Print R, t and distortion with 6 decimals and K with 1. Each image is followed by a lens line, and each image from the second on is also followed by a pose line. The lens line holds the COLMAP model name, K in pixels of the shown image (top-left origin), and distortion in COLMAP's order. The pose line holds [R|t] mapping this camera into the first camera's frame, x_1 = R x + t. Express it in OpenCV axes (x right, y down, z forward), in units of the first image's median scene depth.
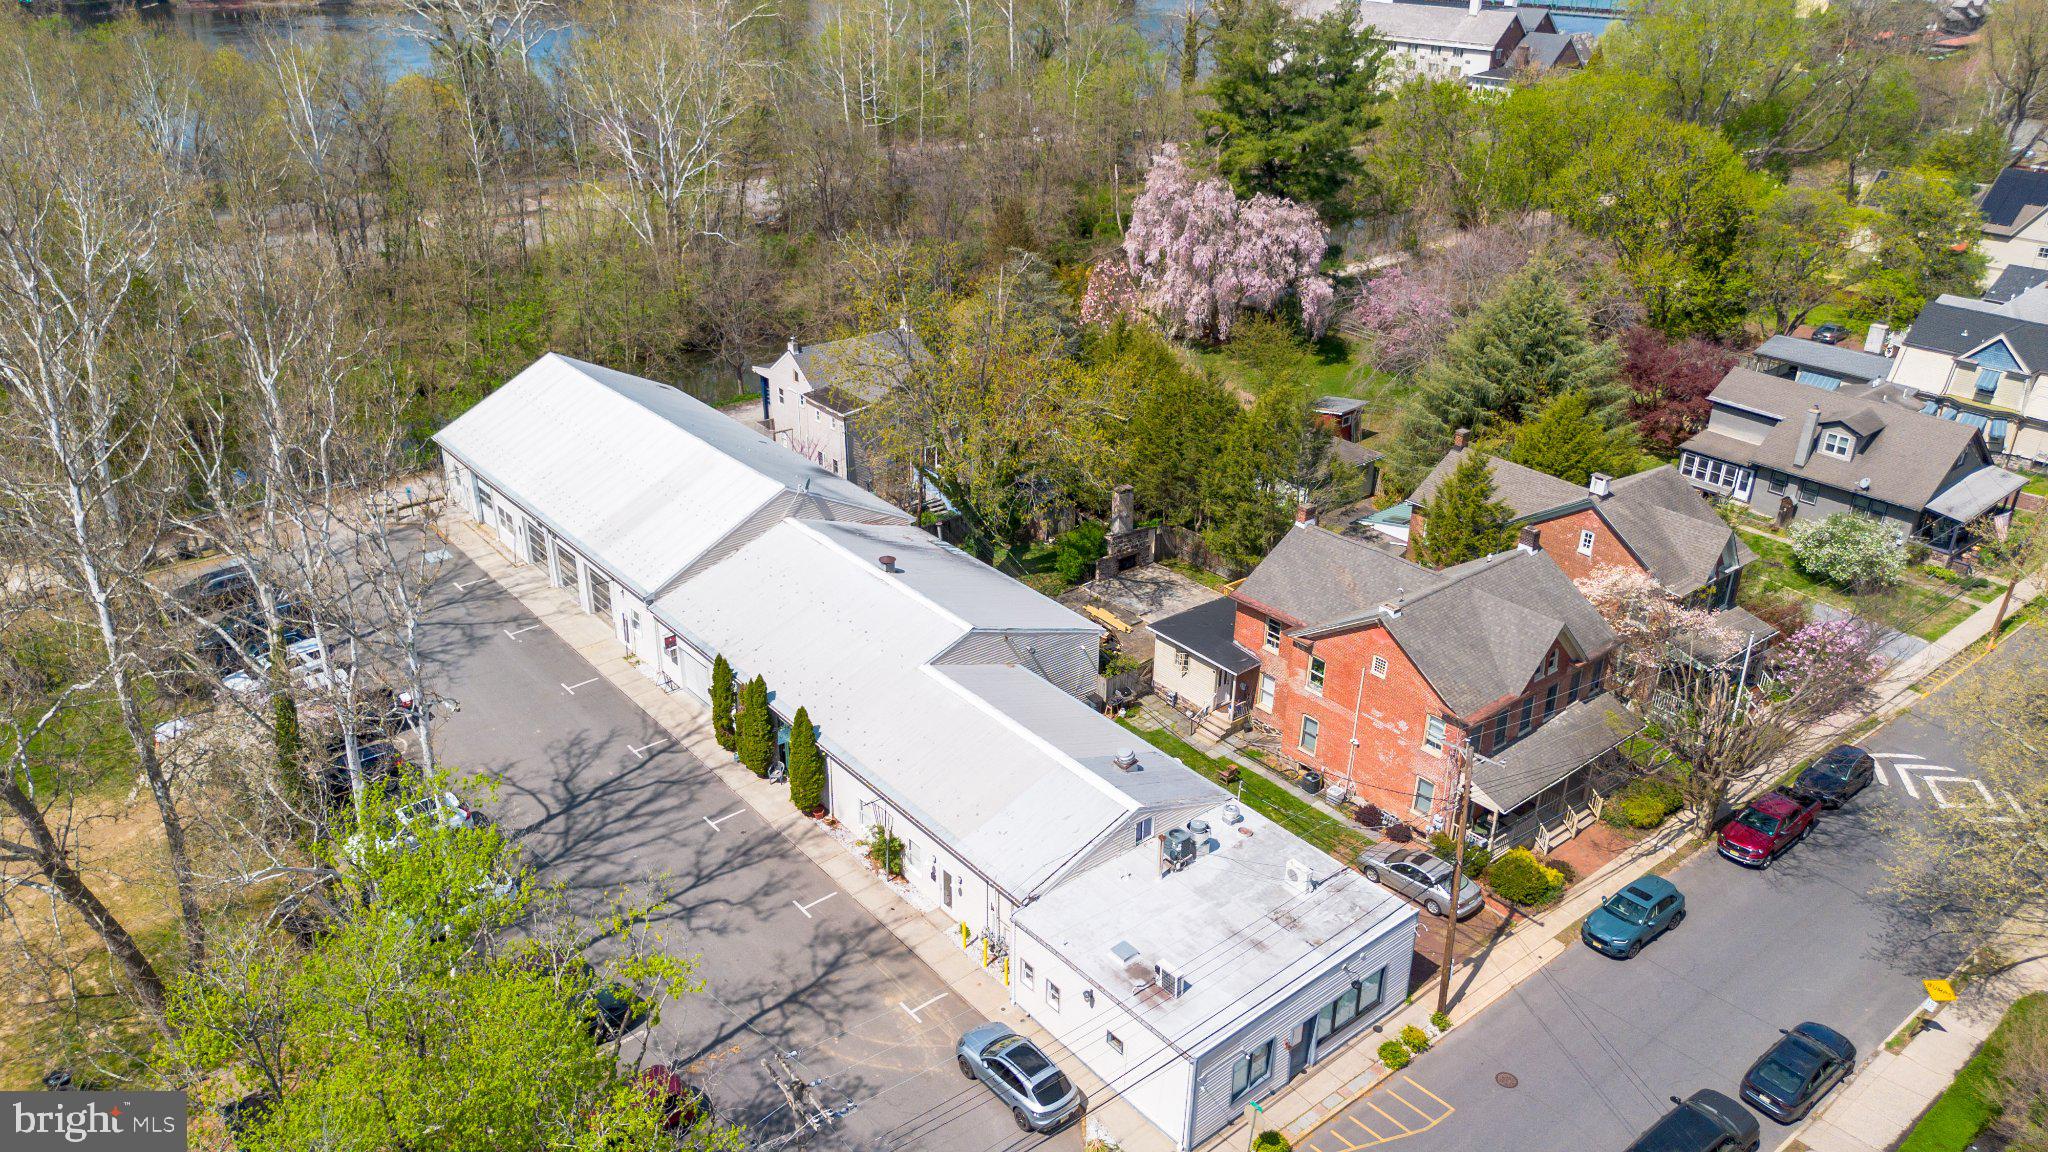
lens RADIAL K [[1454.4, 0, 1032.2], [0, 1454.4, 562.4], [0, 0, 1]] dist [0.067859, -0.075180]
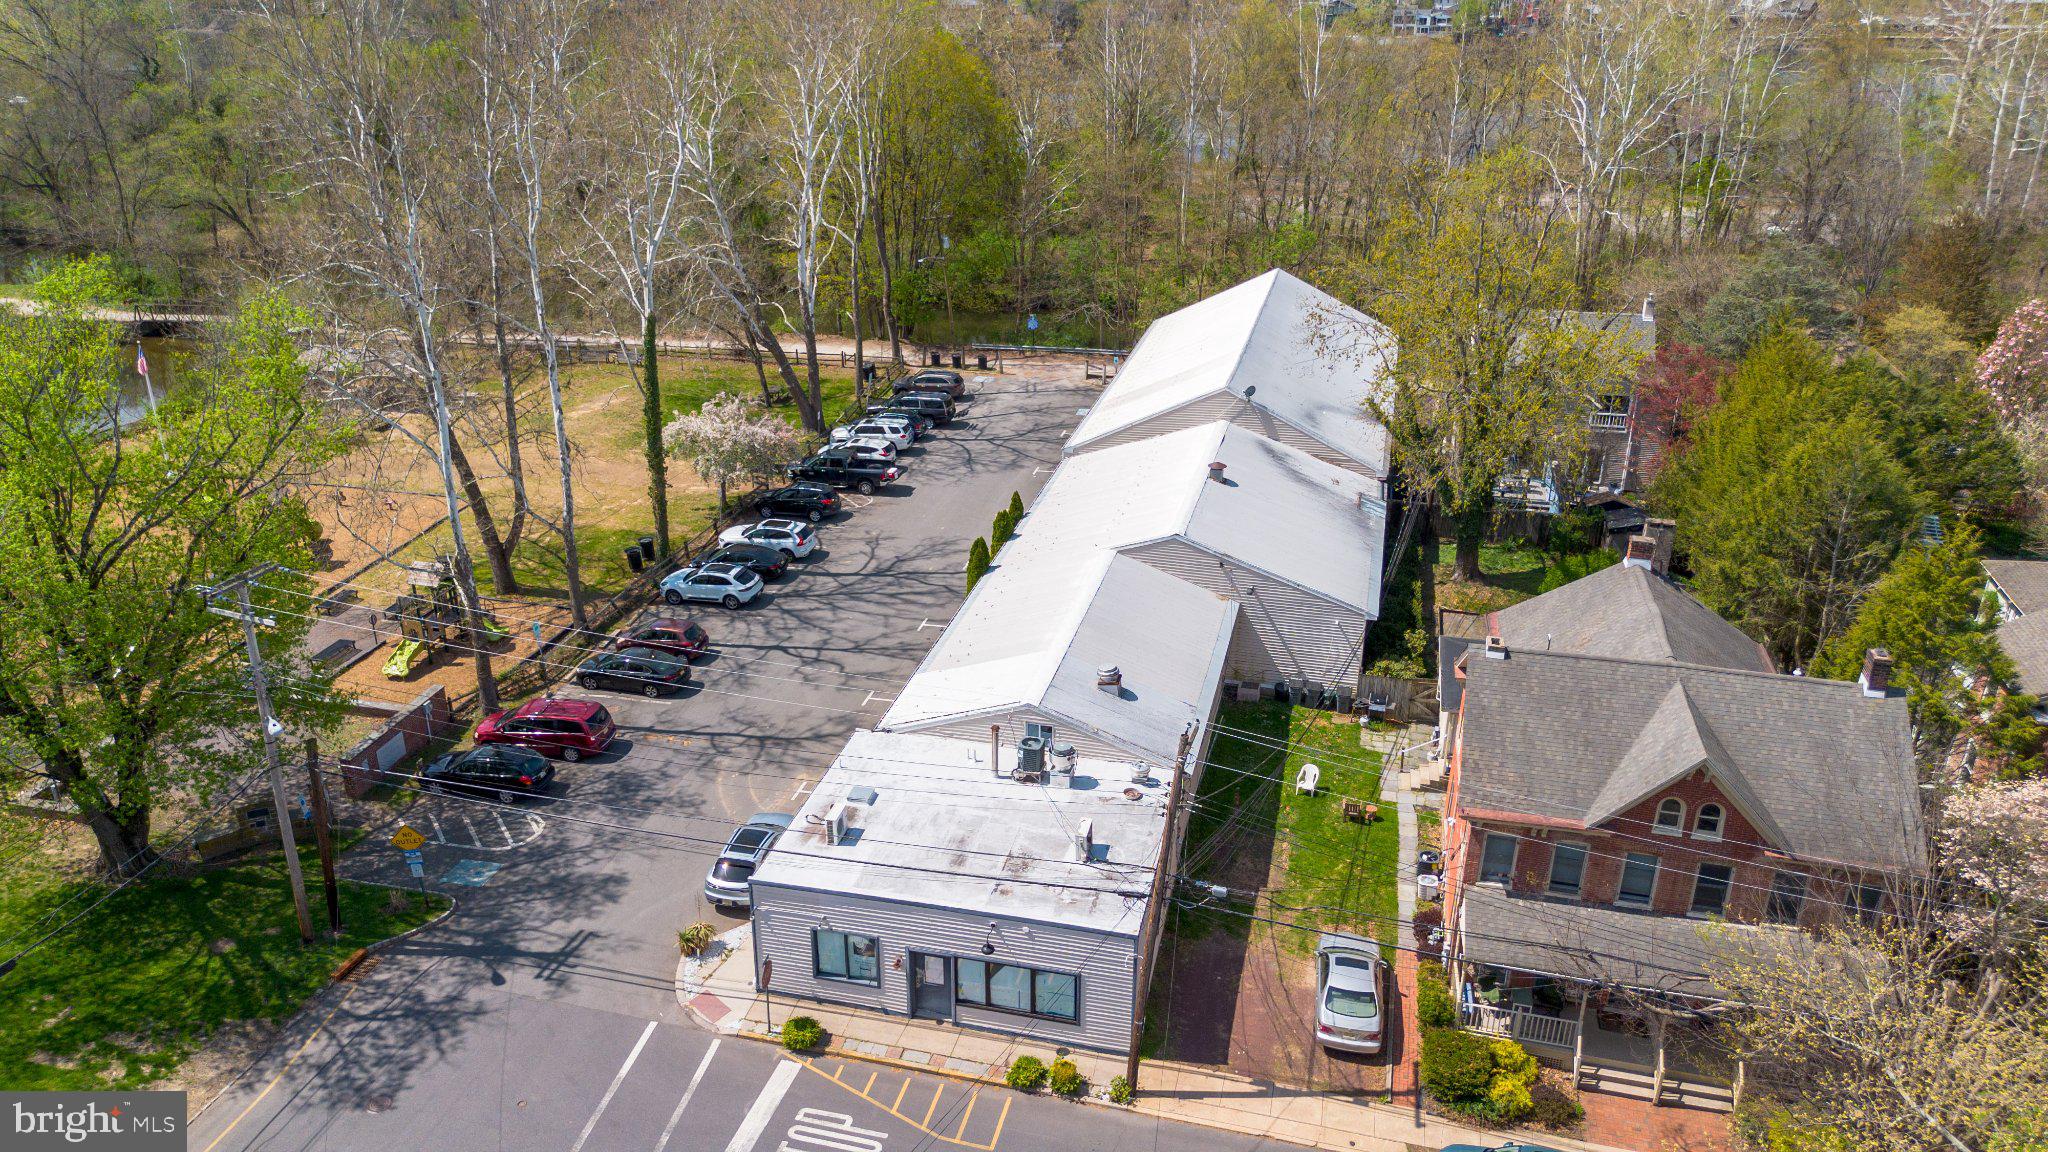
lens RADIAL K [[1454.4, 0, 1028.2], [0, 1454.4, 569.3], [0, 0, 1]] dist [0.067859, -0.075180]
pose [[0.593221, 0.305688, -0.744744, 0.551975], [-0.335096, 0.934913, 0.116826, -0.008339], [0.731983, 0.180258, 0.657045, 0.316814]]
